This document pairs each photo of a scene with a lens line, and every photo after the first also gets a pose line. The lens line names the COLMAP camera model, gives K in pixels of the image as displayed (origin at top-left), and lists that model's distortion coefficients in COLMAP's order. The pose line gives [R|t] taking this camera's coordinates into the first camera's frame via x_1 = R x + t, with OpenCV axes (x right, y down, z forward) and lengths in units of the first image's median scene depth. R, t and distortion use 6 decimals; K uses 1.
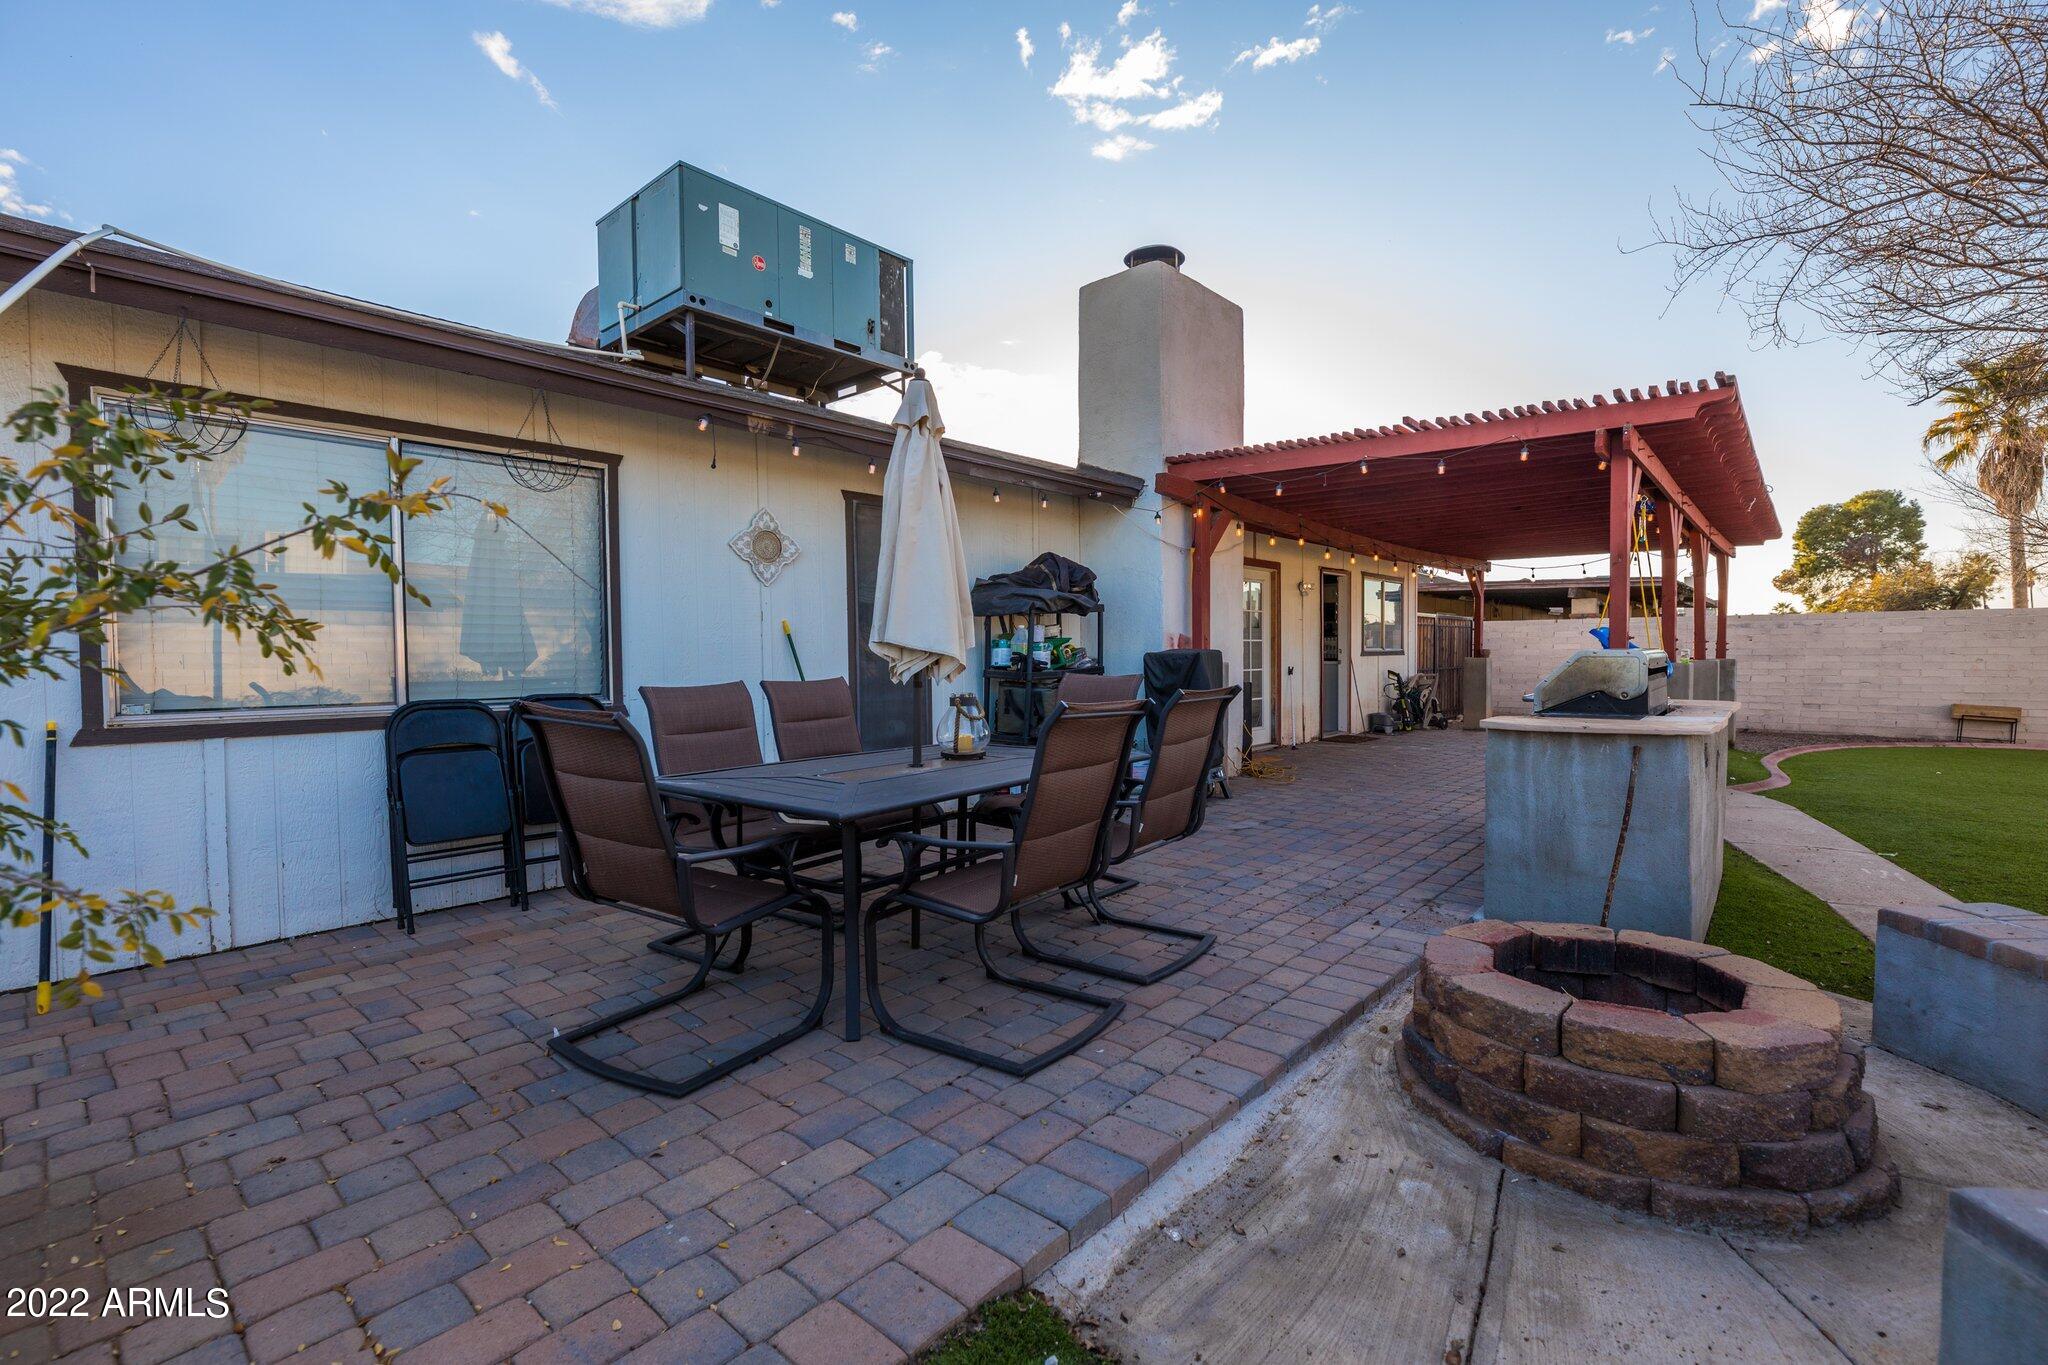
lens RADIAL K [[909.6, 0, 1024.0], [0, 909.6, 682.5], [0, 0, 1]] dist [-0.000138, -0.000049]
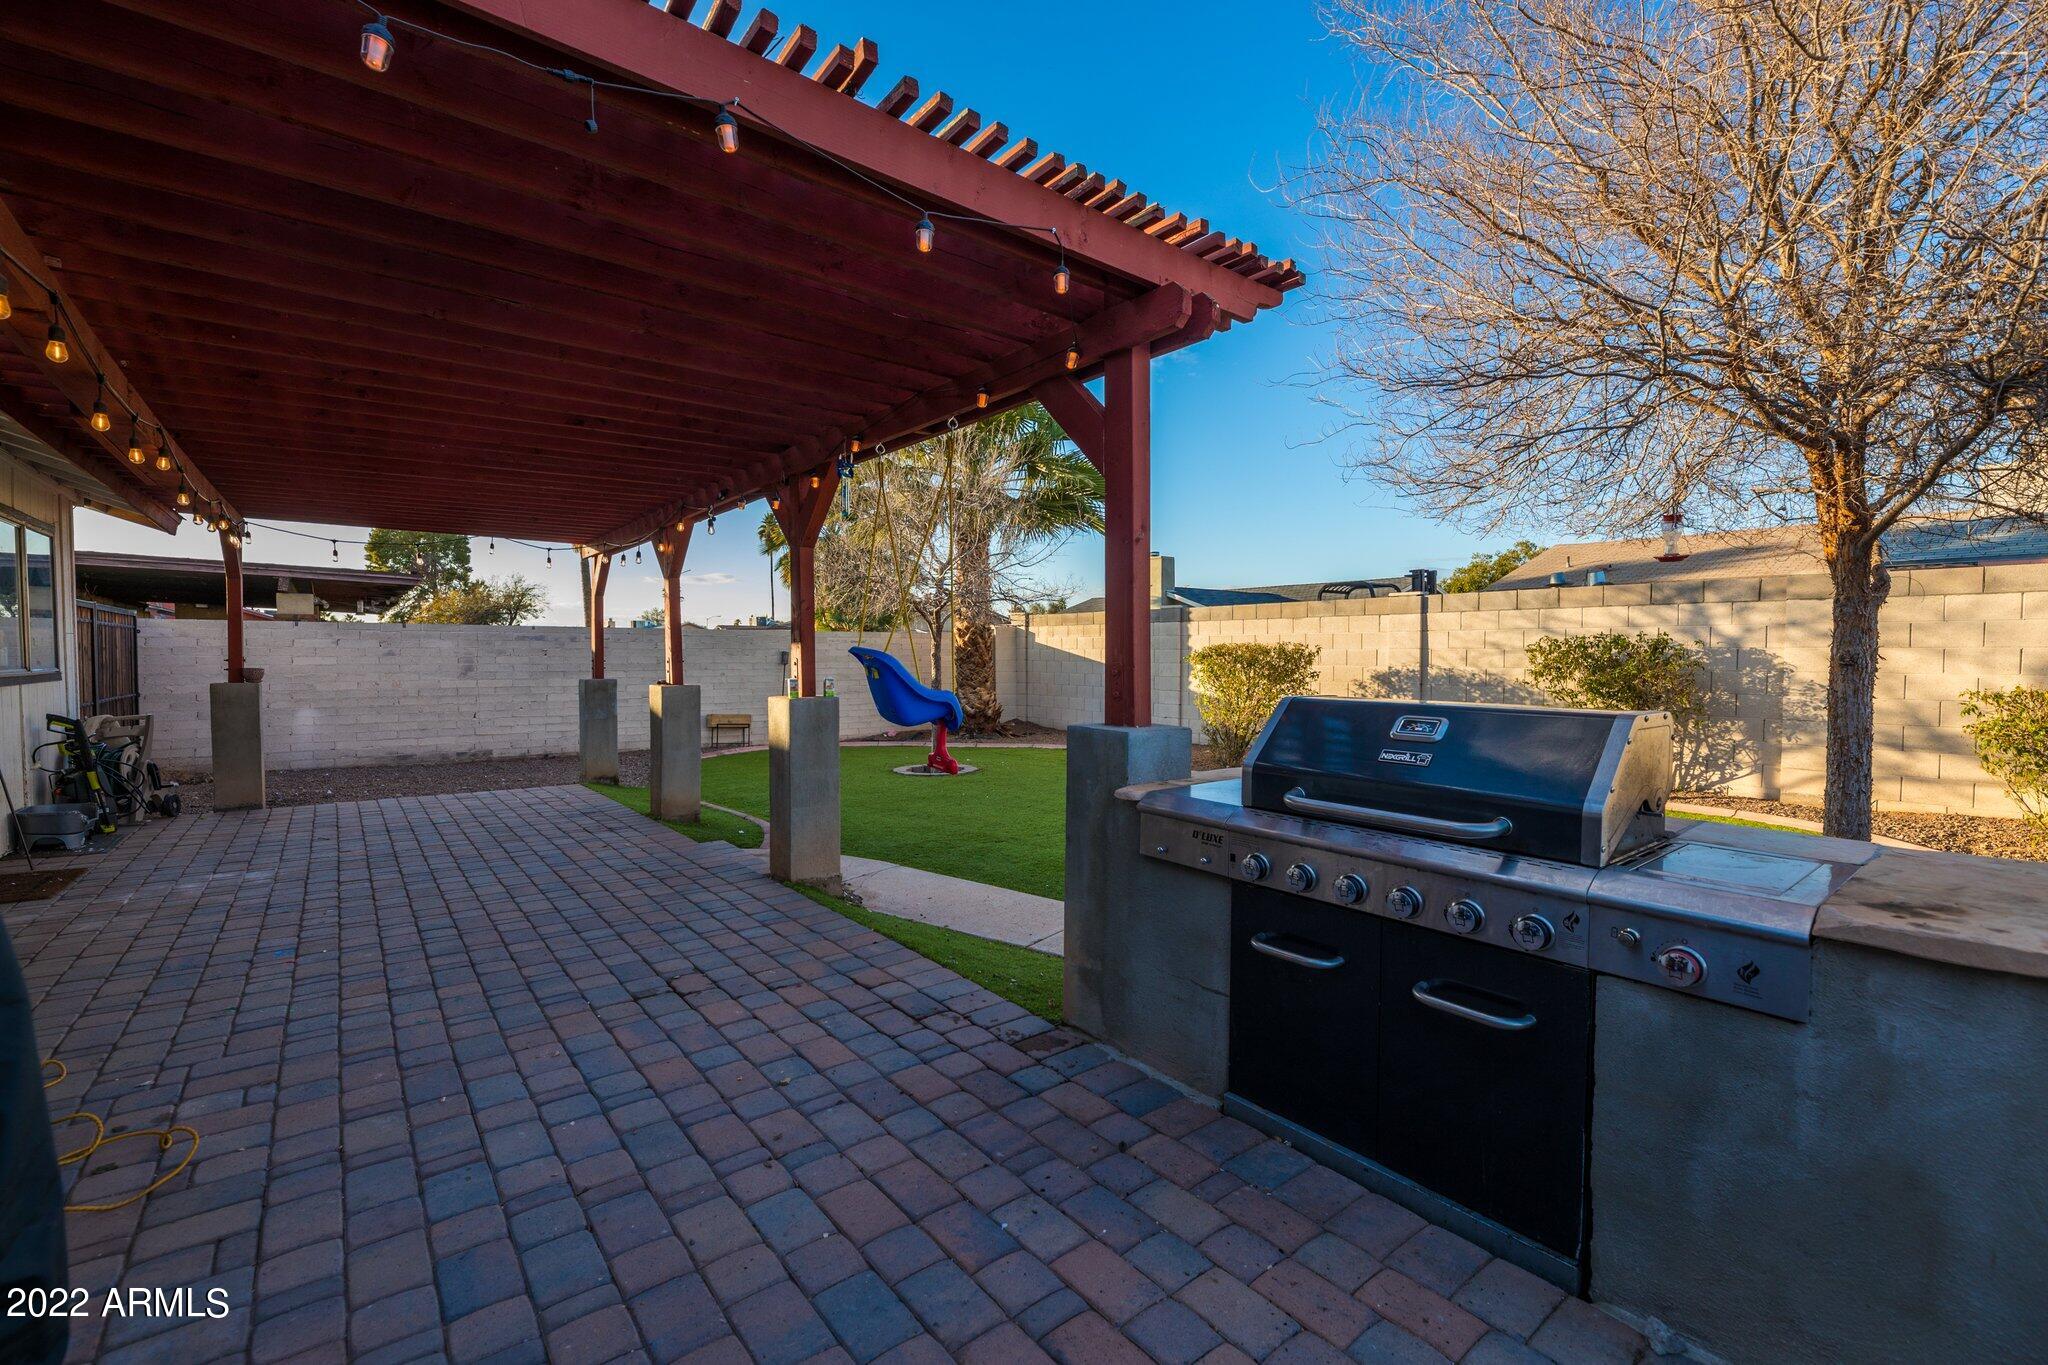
lens RADIAL K [[876.6, 0, 1024.0], [0, 876.6, 682.5], [0, 0, 1]] dist [-0.000106, -0.000043]
pose [[0.183241, -0.026183, 0.982719, 0.038721], [0.031582, 0.999286, 0.020735, -0.021385], [-0.982561, 0.027236, 0.183938, 0.369474]]
